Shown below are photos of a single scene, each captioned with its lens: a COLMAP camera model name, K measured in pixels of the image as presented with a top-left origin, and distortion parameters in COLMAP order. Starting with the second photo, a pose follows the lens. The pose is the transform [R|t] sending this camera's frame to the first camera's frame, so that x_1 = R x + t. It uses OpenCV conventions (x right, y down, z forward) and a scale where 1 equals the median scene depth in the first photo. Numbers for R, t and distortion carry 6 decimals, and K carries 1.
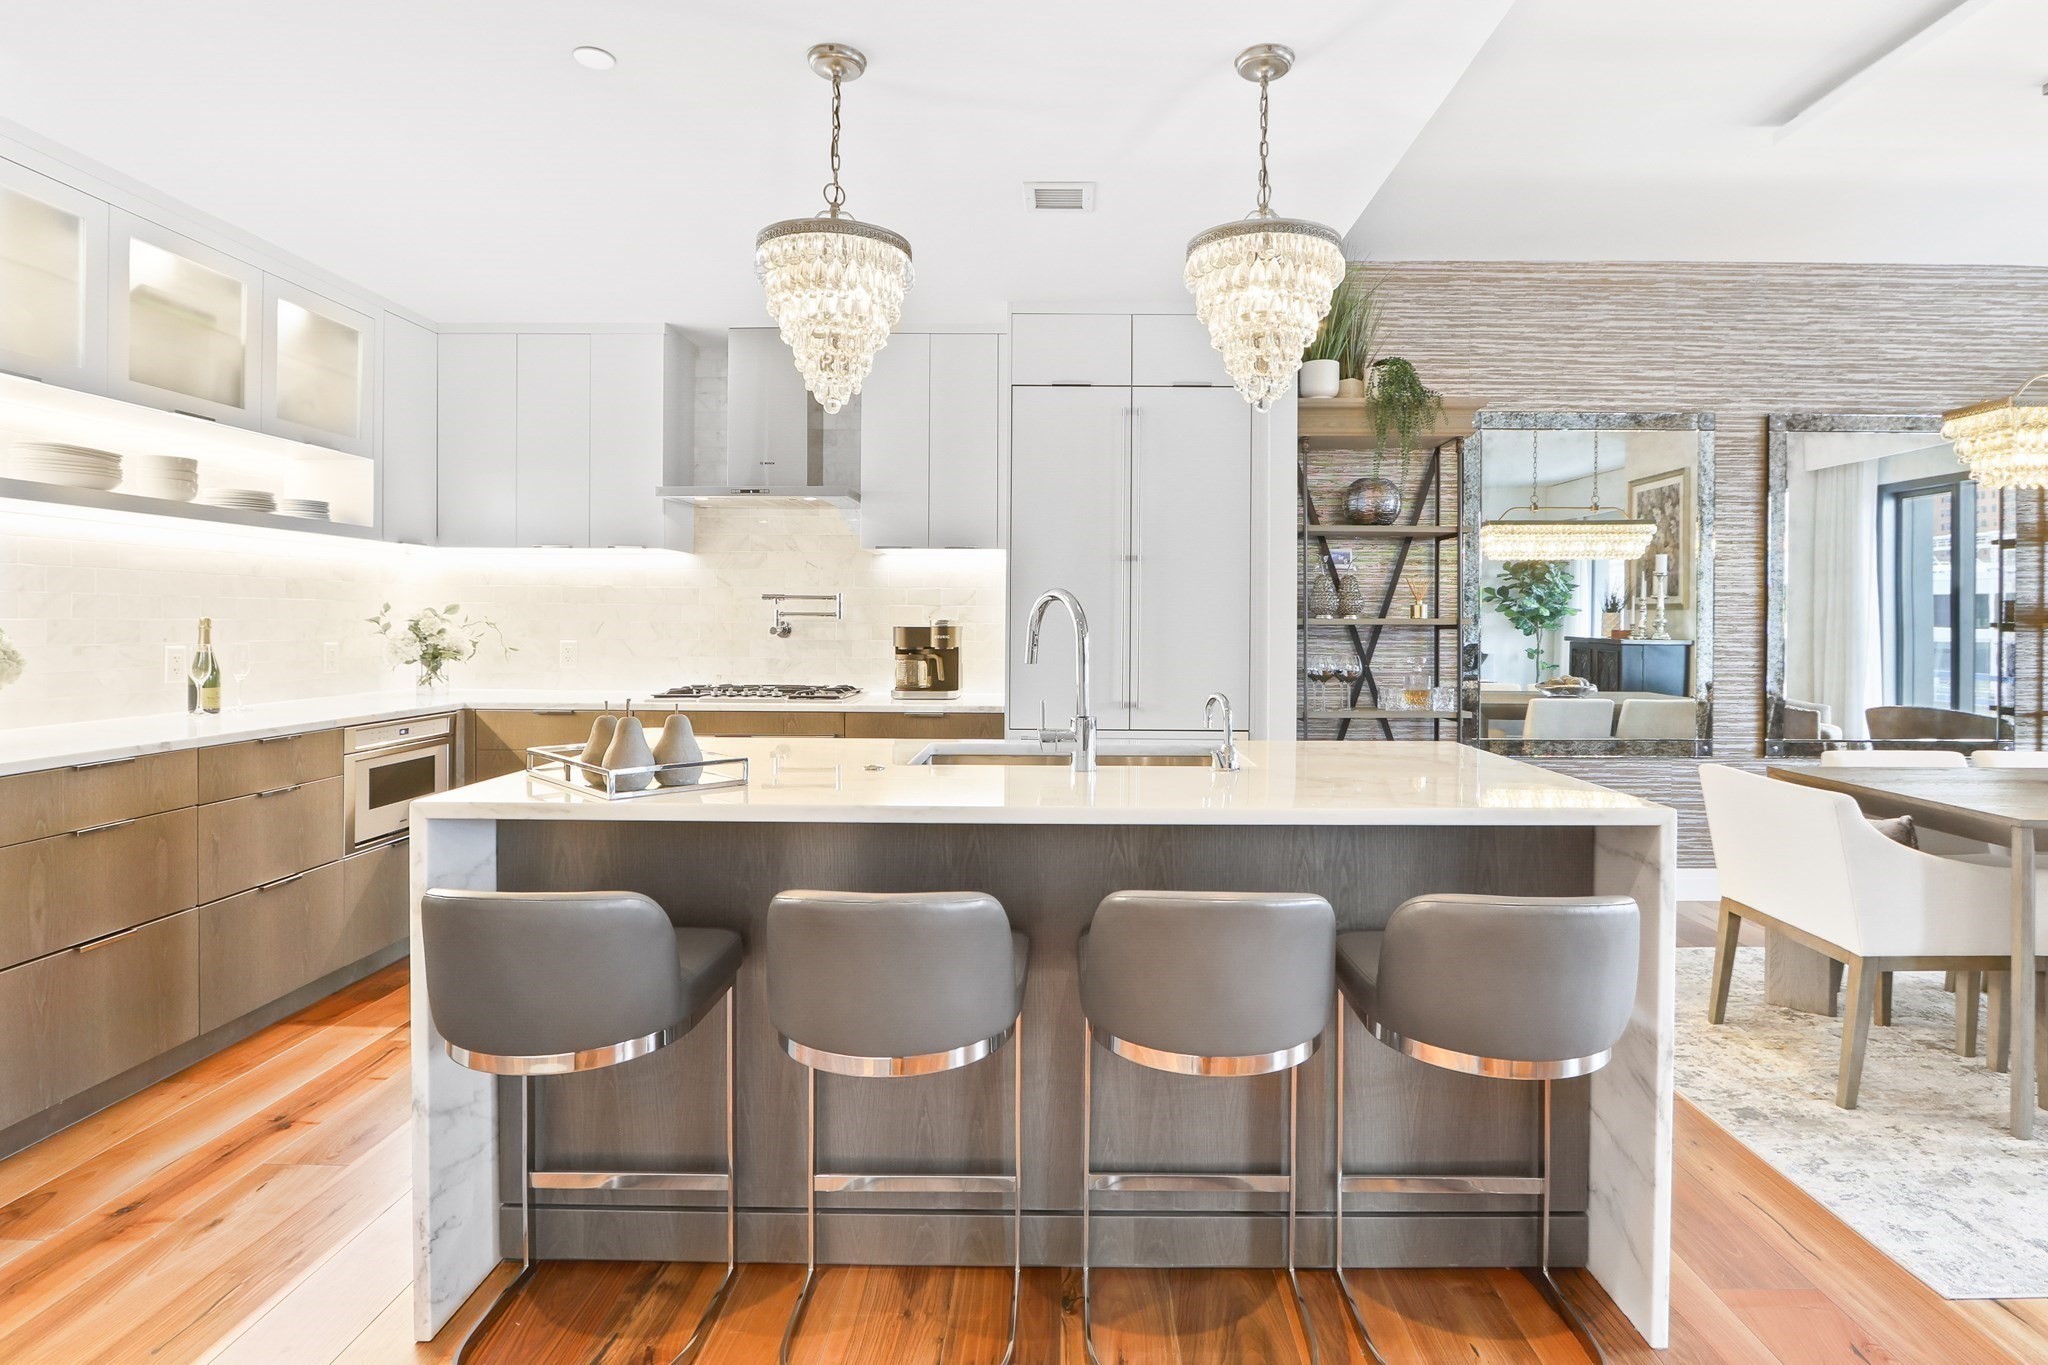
lens RADIAL K [[1031.6, 0, 1093.3], [0, 1031.6, 628.2], [0, 0, 1]] dist [-0.009191, -0.000938]
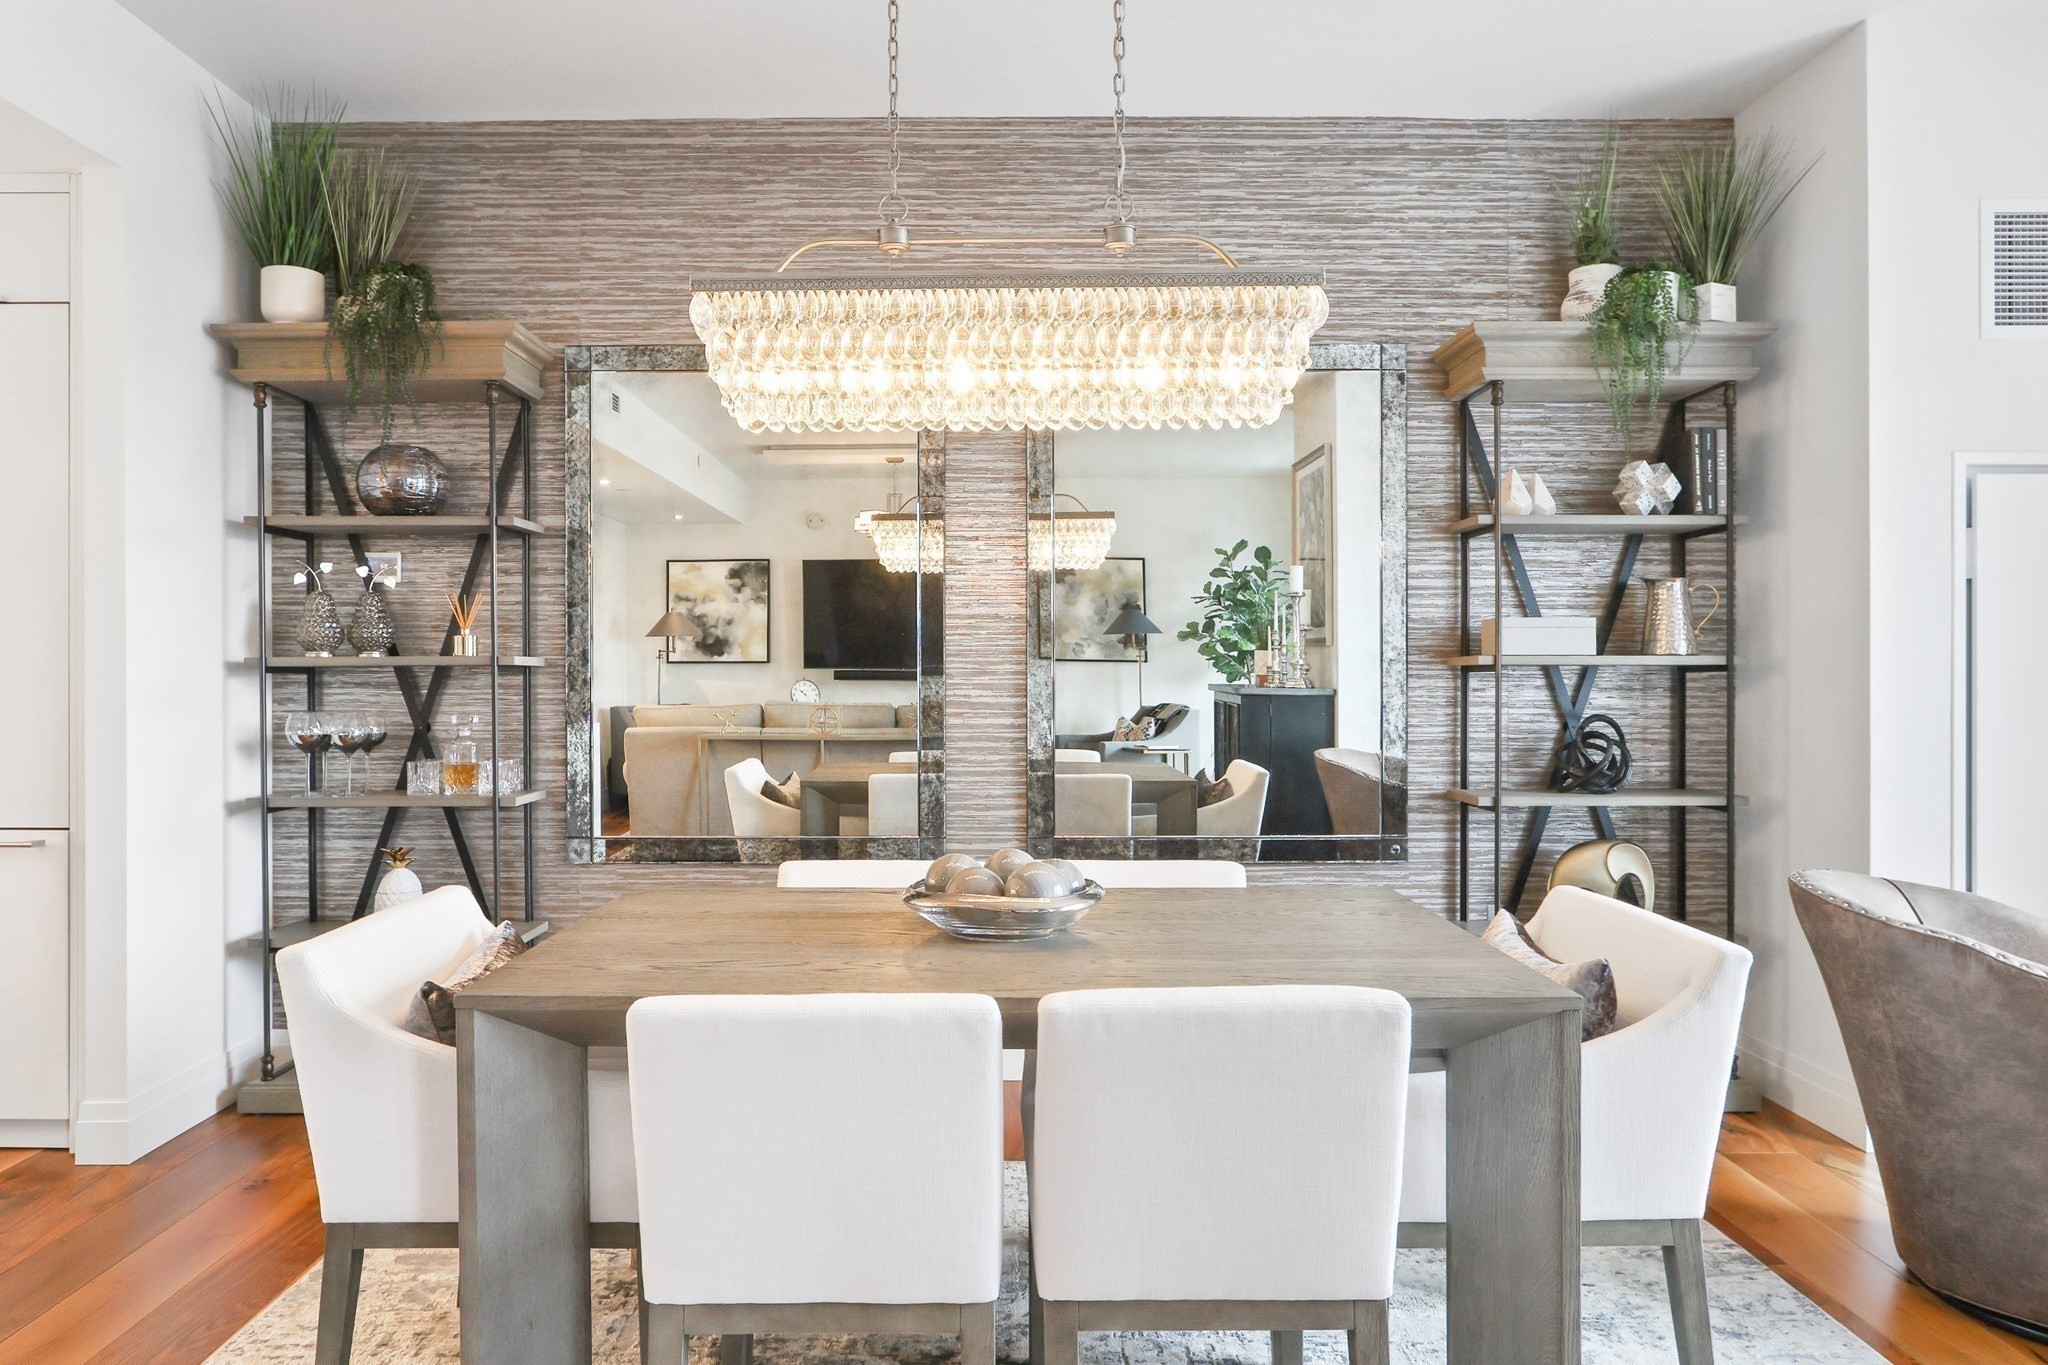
lens RADIAL K [[1354.6, 0, 991.1], [0, 1354.6, 668.6], [0, 0, 1]] dist [-0.012289, 0.003151]
pose [[0.999972, -0.006756, 0.003224, 0.636242], [0.006777, 0.999954, -0.006730, 0.006396], [-0.003178, 0.006752, 0.999972, 0.128581]]
